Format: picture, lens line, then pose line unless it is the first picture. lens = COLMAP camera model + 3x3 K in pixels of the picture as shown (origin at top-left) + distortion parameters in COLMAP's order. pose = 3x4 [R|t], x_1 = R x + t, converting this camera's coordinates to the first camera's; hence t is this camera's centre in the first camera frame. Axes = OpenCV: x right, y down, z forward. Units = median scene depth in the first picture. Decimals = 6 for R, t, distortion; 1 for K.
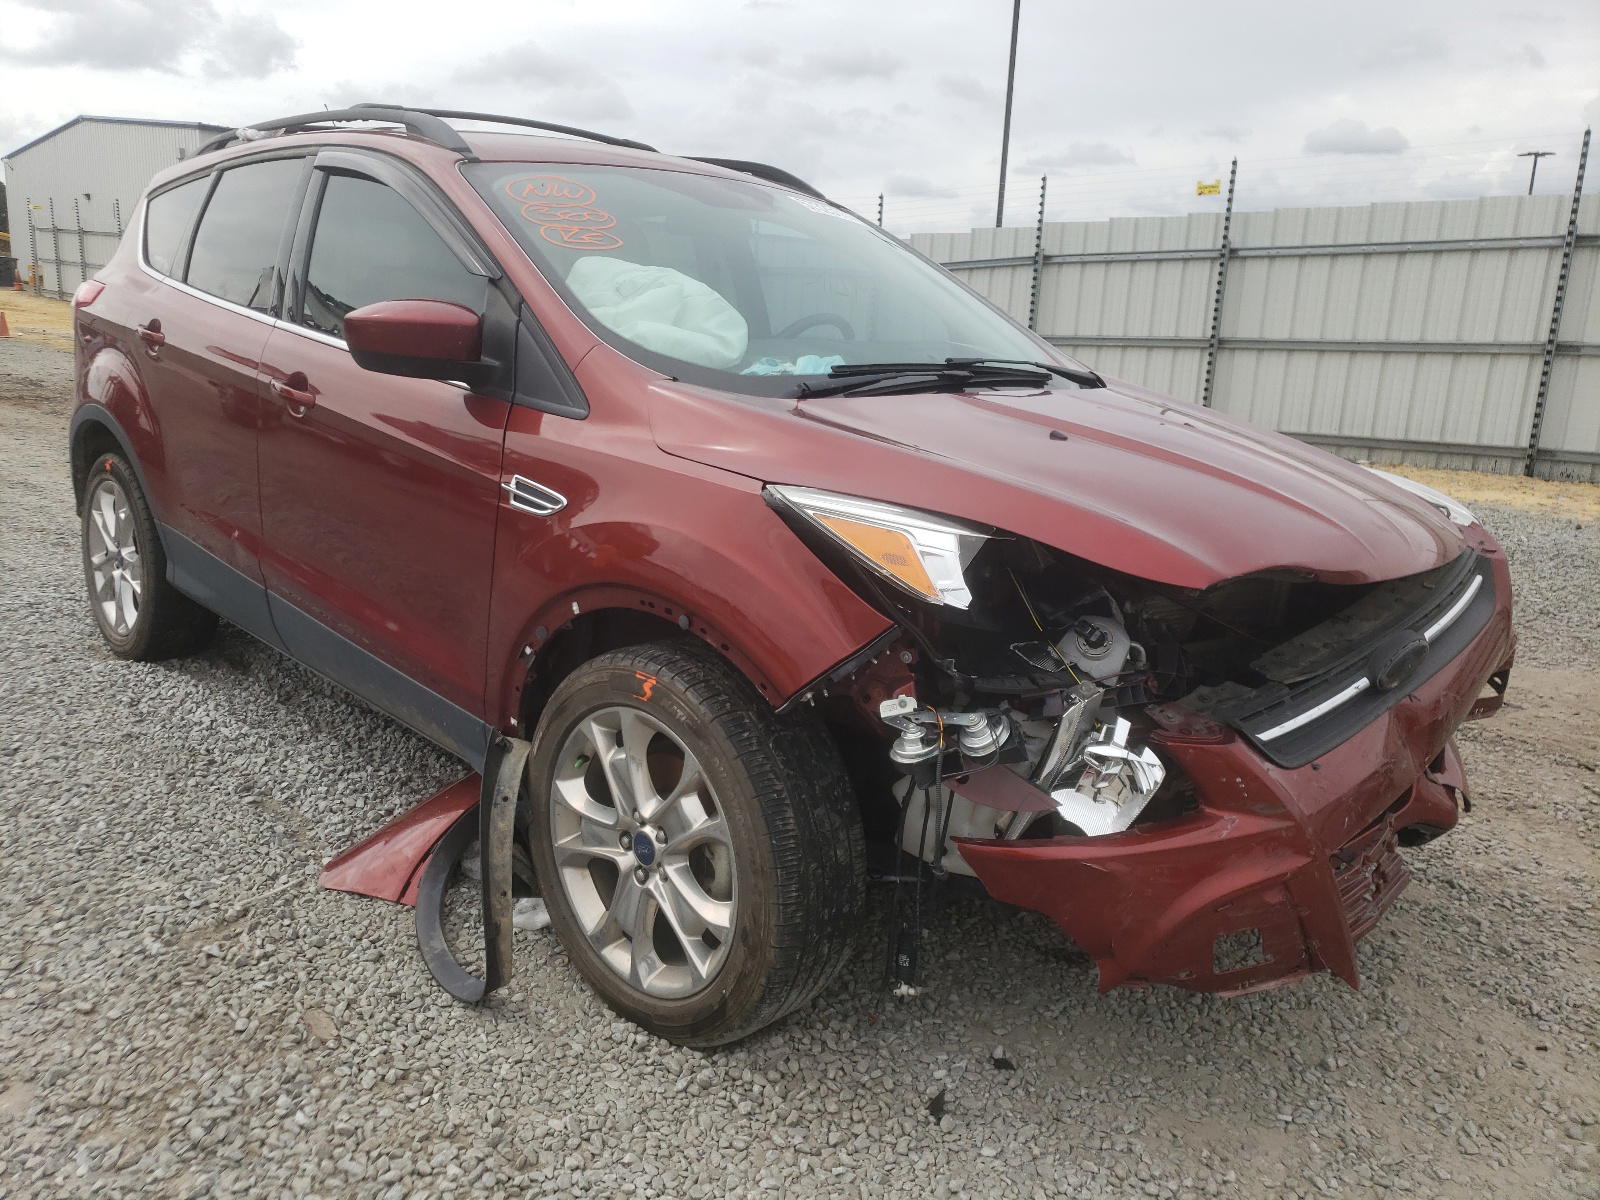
lens RADIAL K [[1208.7, 0, 800.0], [0, 1208.7, 600.0], [0, 0, 1]] dist [0.025420, -0.000042]
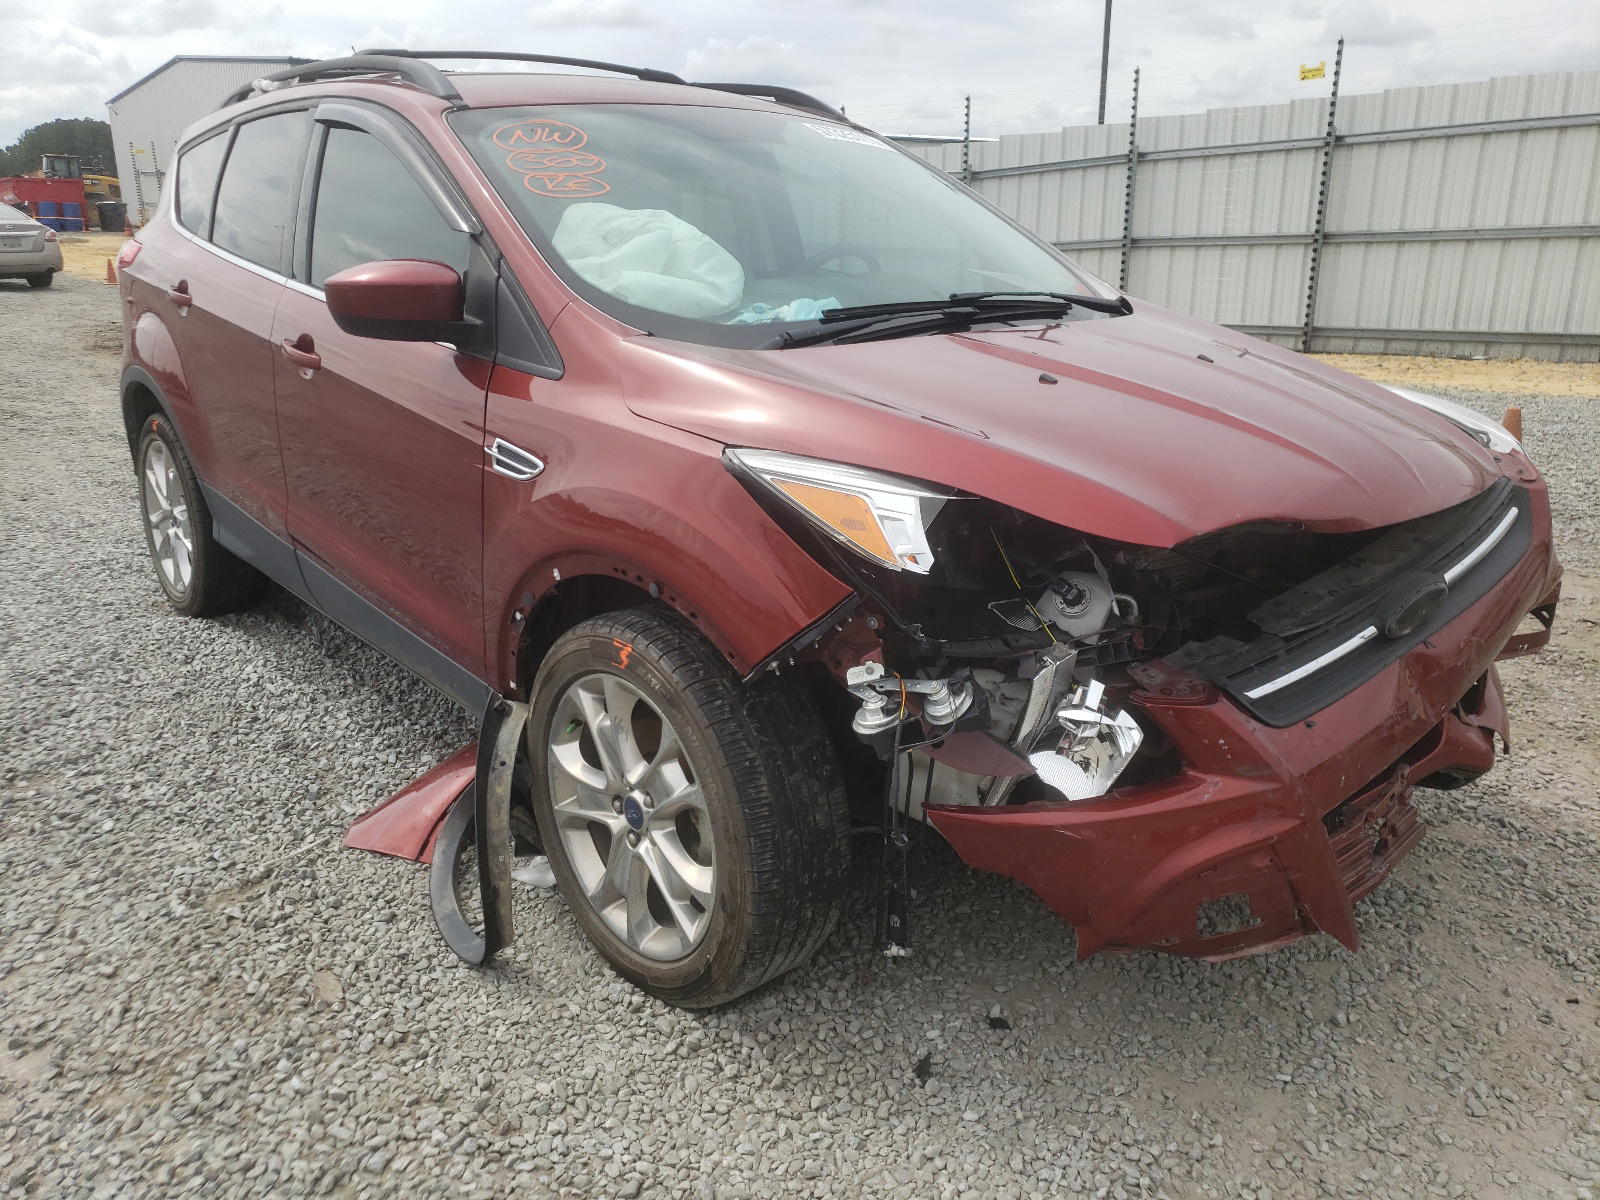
lens RADIAL K [[1211.4, 0, 830.1], [0, 1211.4, 592.0], [0, 0, 1]] dist [0.023335, 0.002150]
pose [[0.997518, -0.025816, -0.065504, 0.097583], [0.029850, 0.997669, 0.061370, -0.031306], [0.063767, -0.063173, 0.995963, 0.024573]]
